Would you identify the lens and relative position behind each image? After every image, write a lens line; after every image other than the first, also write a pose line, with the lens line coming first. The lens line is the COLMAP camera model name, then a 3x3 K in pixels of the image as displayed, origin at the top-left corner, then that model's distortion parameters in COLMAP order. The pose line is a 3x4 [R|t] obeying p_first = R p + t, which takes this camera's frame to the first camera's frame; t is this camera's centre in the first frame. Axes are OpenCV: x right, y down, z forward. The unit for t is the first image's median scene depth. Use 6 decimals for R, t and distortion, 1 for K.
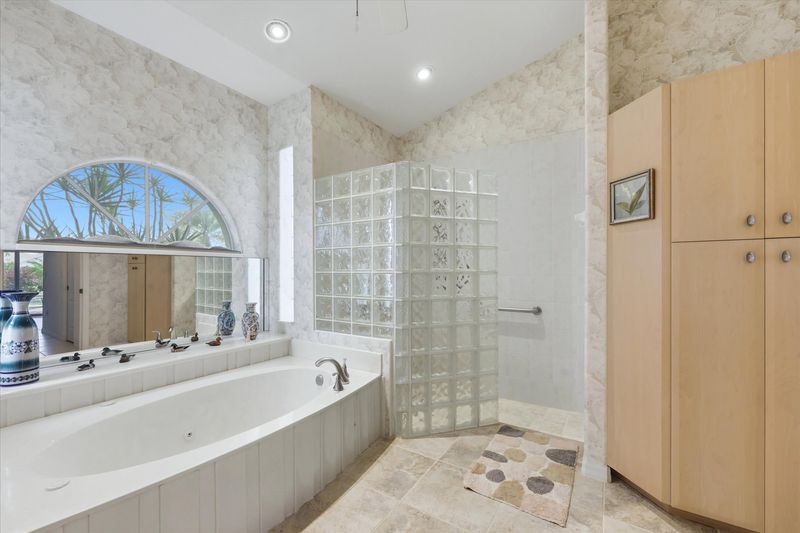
lens RADIAL K [[334.2, 0, 399.2], [0, 334.2, 269.0], [0, 0, 1]] dist [0.007244, -0.001157]
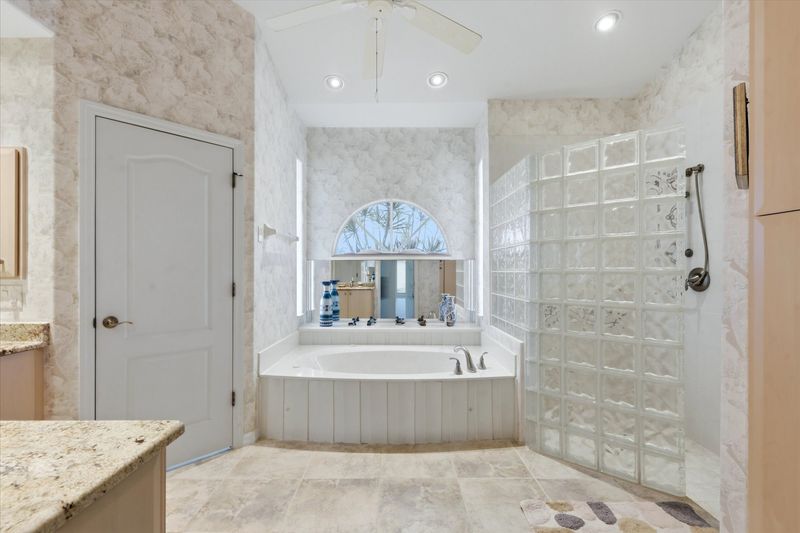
lens RADIAL K [[367.5, 0, 400.7], [0, 367.5, 266.9], [0, 0, 1]] dist [0.013948, -0.000139]
pose [[0.529065, -0.008883, -0.848535, 0.686694], [0.006964, 0.999957, -0.006126, 0.000342], [0.848553, -0.002668, 0.529104, 0.142567]]
